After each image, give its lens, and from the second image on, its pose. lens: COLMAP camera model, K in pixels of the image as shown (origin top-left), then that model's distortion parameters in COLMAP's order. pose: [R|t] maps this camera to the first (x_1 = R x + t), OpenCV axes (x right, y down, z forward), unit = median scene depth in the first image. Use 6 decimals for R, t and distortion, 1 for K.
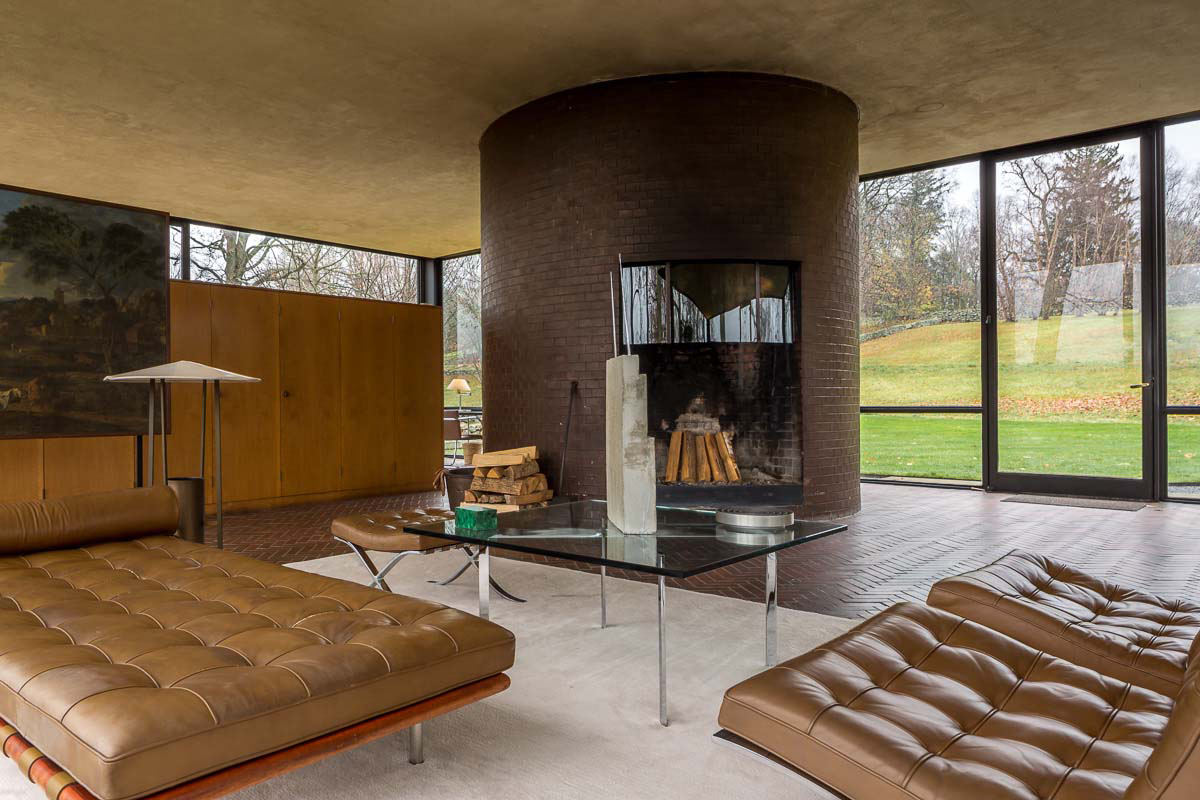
lens RADIAL K [[849.2, 0, 548.2], [0, 849.2, 399.5], [0, 0, 1]] dist [-0.013146, -0.003016]
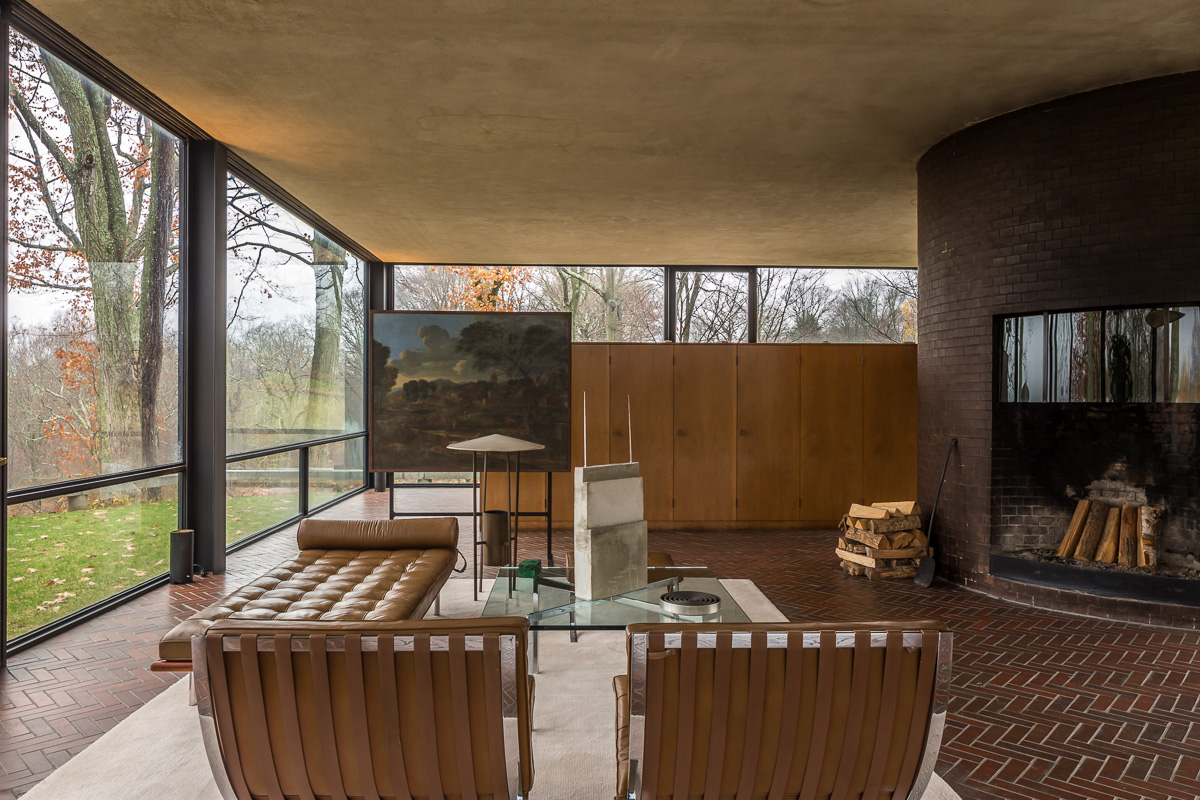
lens RADIAL K [[849.2, 0, 548.2], [0, 849.2, 399.5], [0, 0, 1]] dist [-0.013146, -0.003016]
pose [[0.697543, 0.013036, -0.716424, 0.400621], [-0.013411, 0.999897, 0.005137, -0.064600], [0.716417, 0.006025, 0.697646, 0.002524]]
